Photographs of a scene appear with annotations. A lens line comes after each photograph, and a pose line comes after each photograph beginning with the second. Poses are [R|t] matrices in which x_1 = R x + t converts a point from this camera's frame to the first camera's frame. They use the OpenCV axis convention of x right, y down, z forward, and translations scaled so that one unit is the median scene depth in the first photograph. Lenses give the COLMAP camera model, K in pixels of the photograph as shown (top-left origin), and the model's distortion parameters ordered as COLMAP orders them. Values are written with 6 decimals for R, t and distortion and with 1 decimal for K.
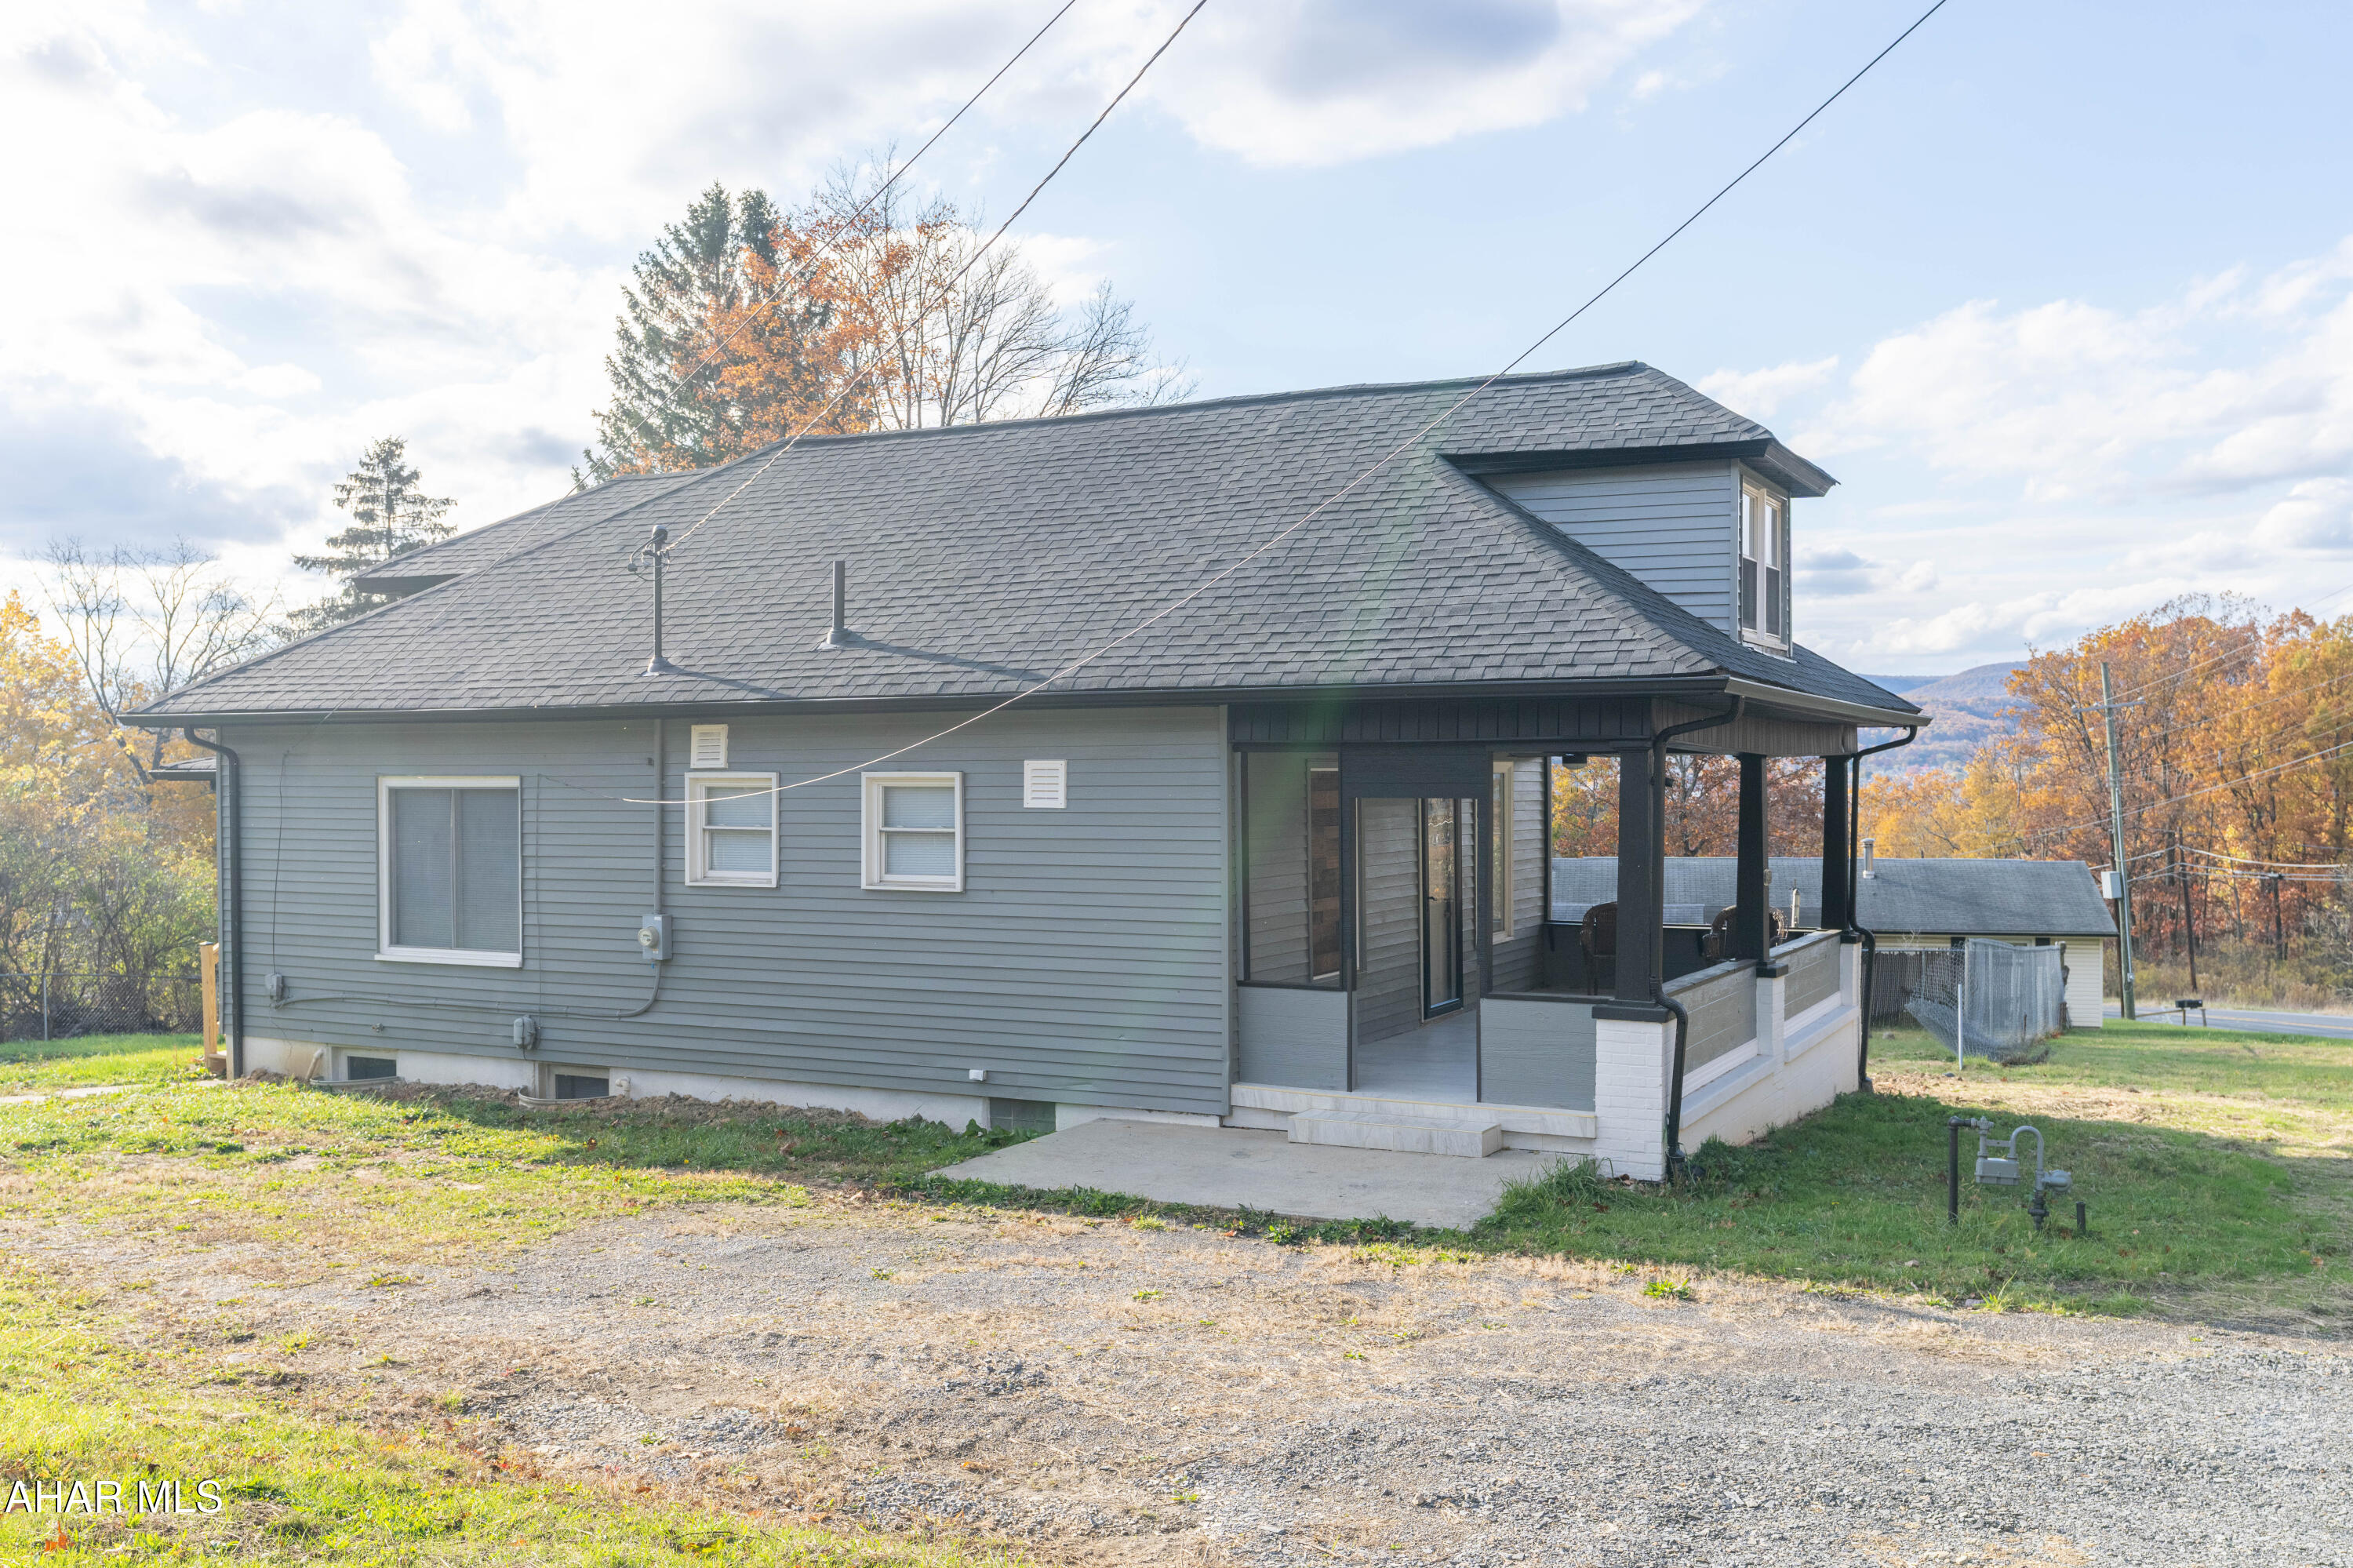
lens RADIAL K [[2061.5, 0, 1176.5], [0, 2061.5, 784.0], [0, 0, 1]] dist [0.007976, -0.000209]
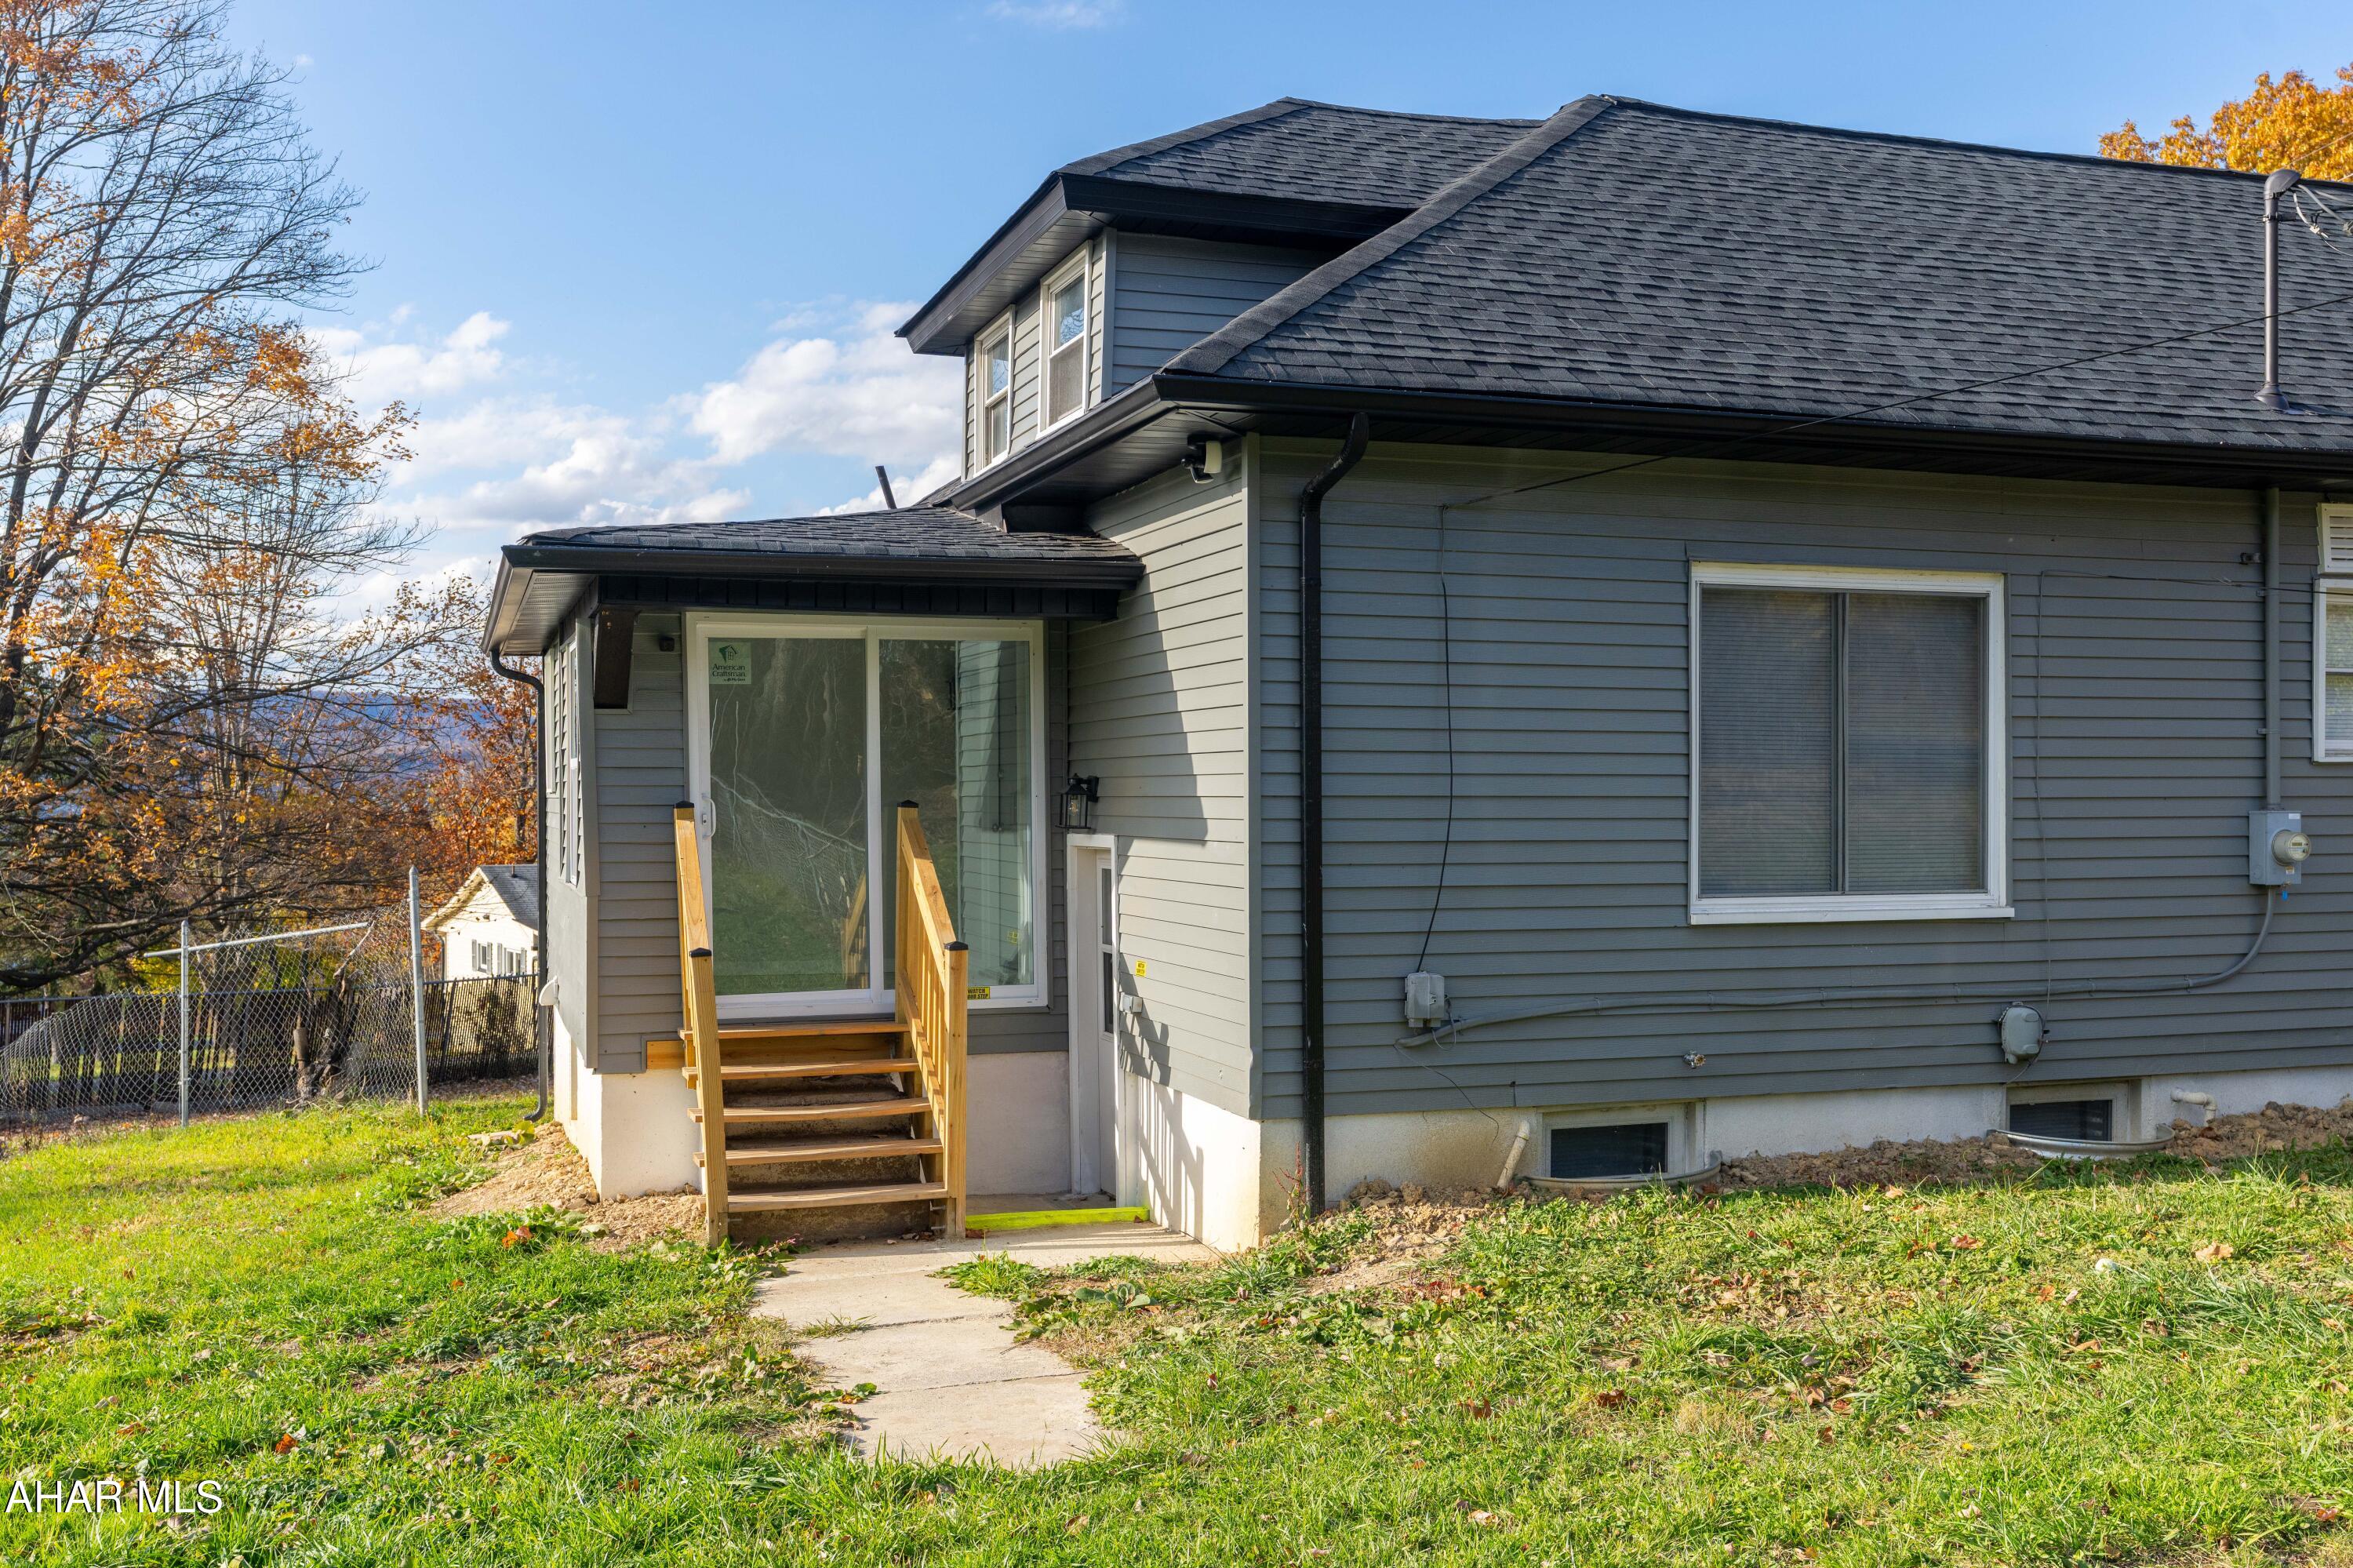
lens RADIAL K [[2168.6, 0, 1177.7], [0, 2168.6, 821.2], [0, 0, 1]] dist [0.002488, 0.008113]
pose [[0.696693, -0.005982, 0.717344, -1.025045], [0.001733, 0.999976, 0.006656, 0.067329], [-0.717367, -0.003394, 0.696687, 0.863174]]
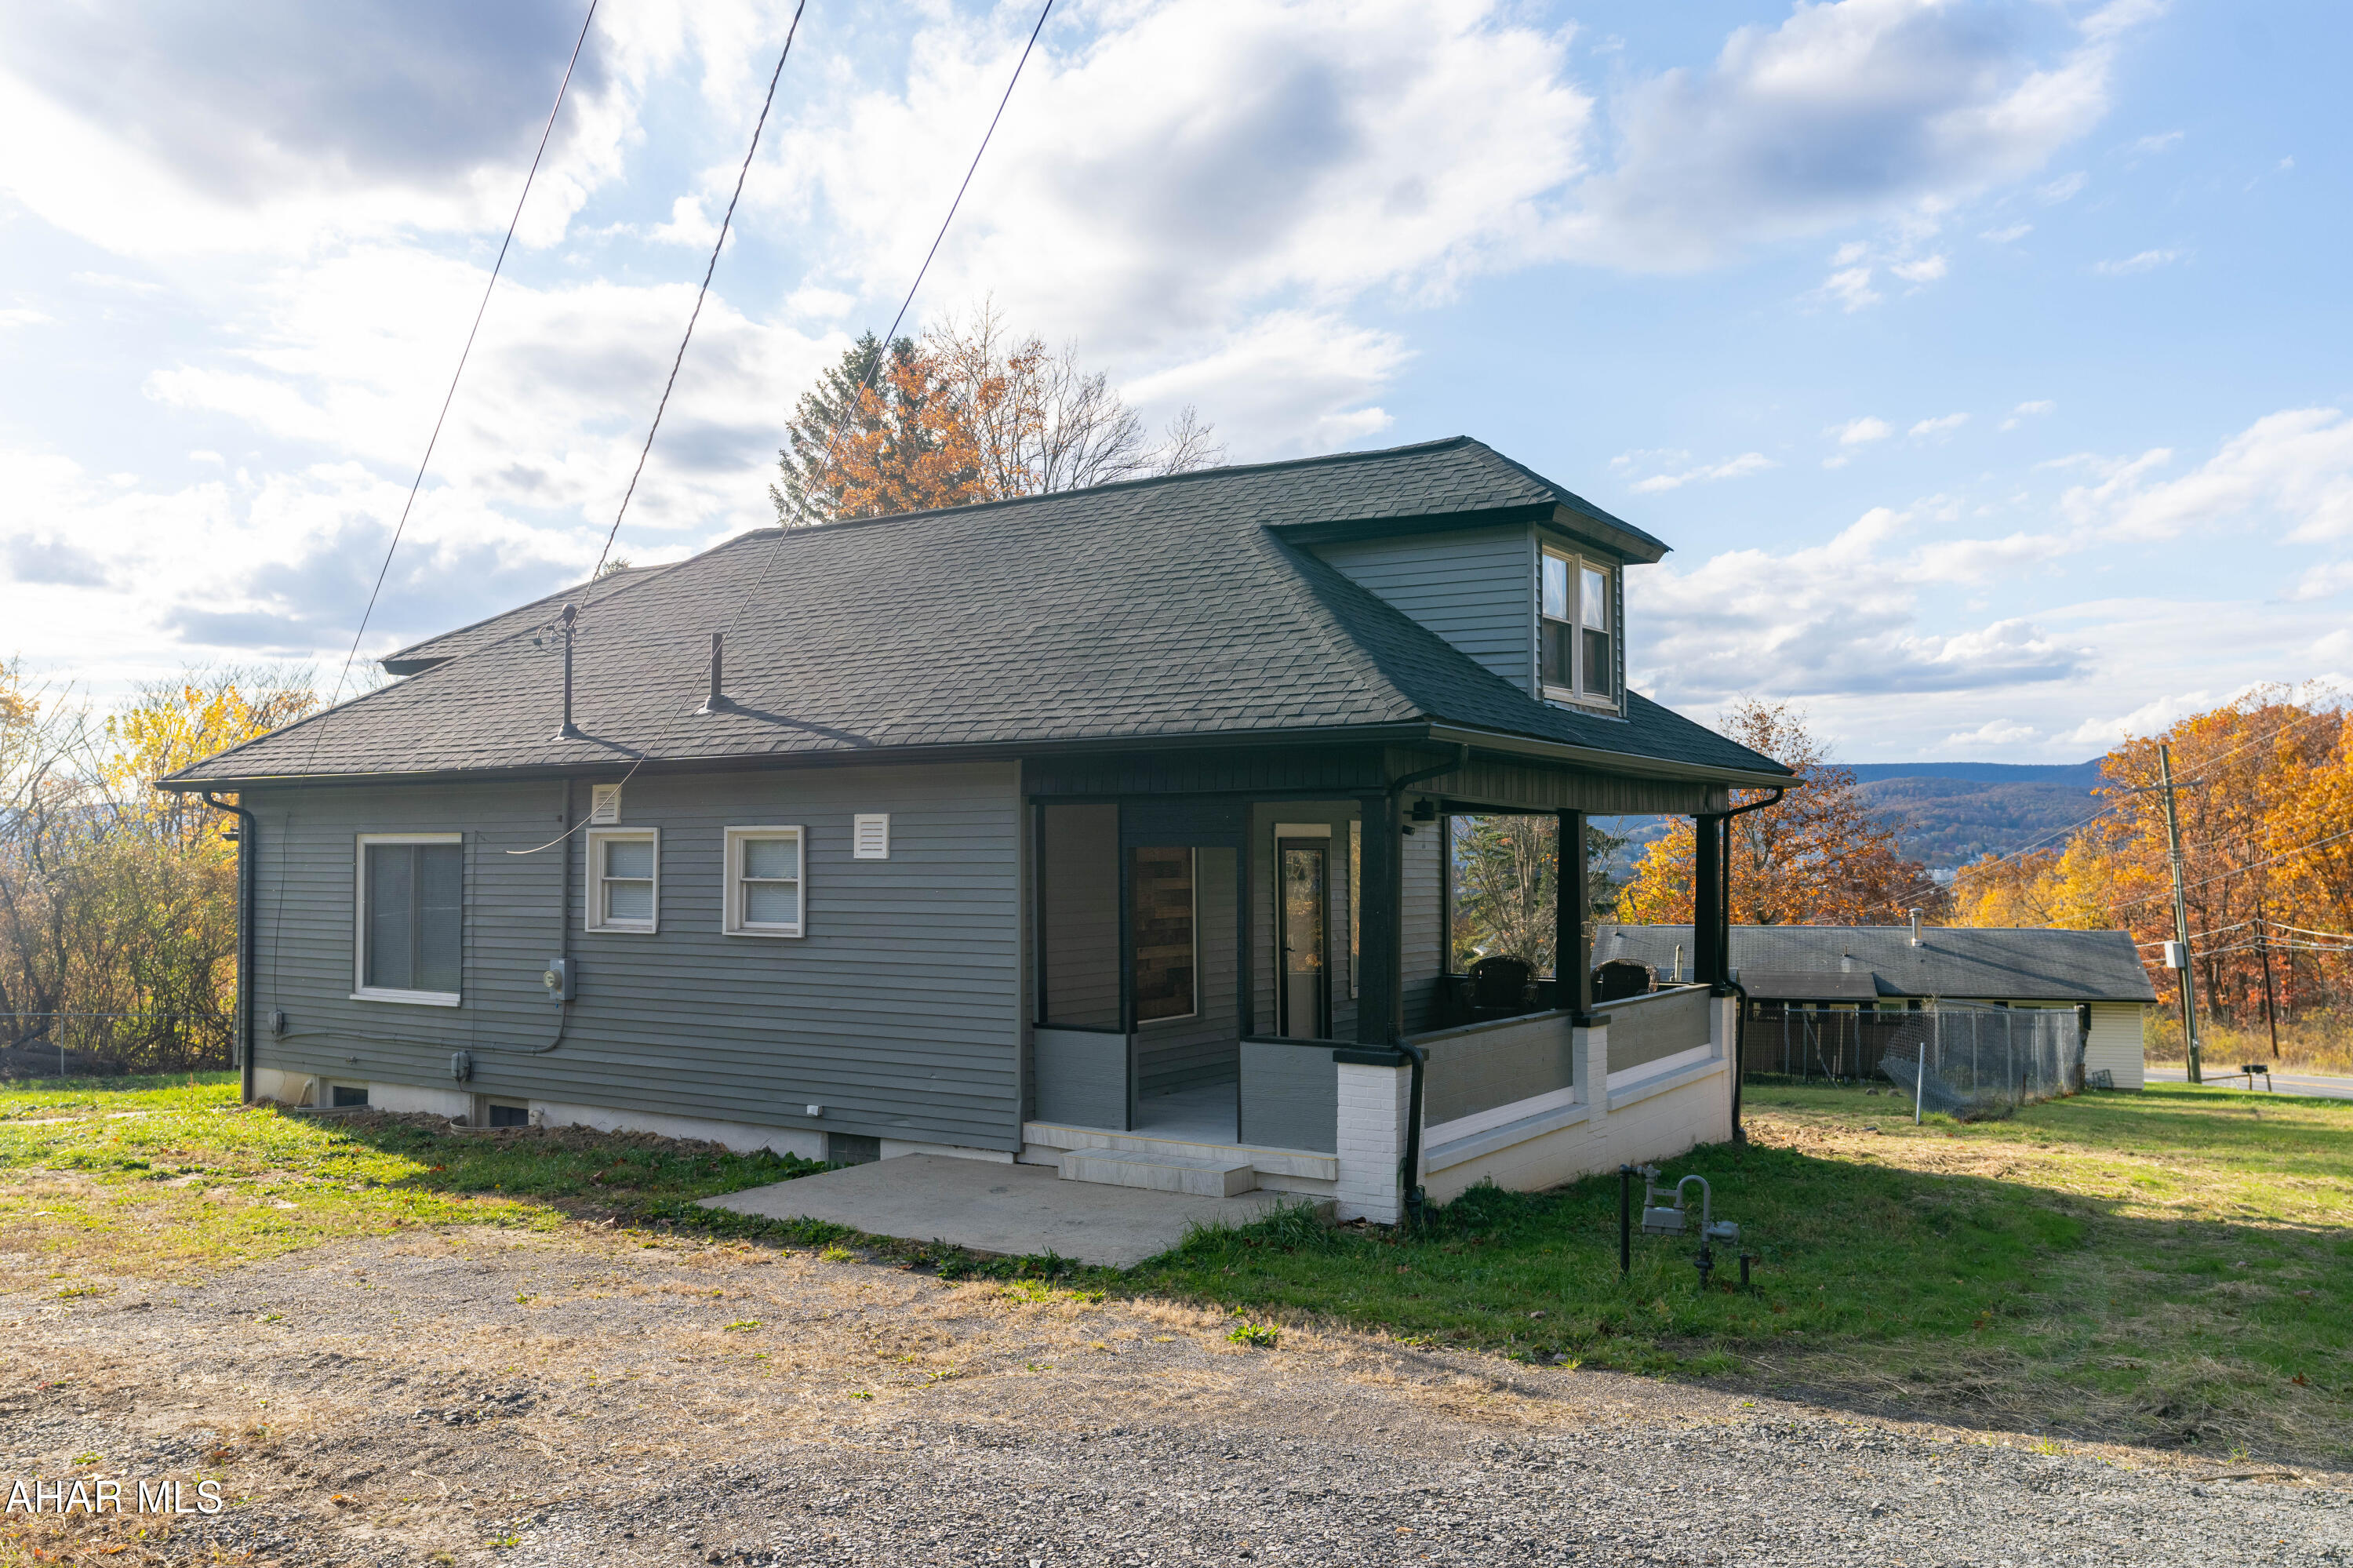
lens RADIAL K [[1817.4, 0, 1176.5], [0, 1817.4, 784.0], [0, 0, 1]] dist [0.004900, 0.000200]
pose [[0.994574, -0.002734, -0.103995, 0.188270], [-0.001786, 0.999059, -0.043345, 0.013279], [0.104016, 0.043296, 0.993633, 0.080328]]
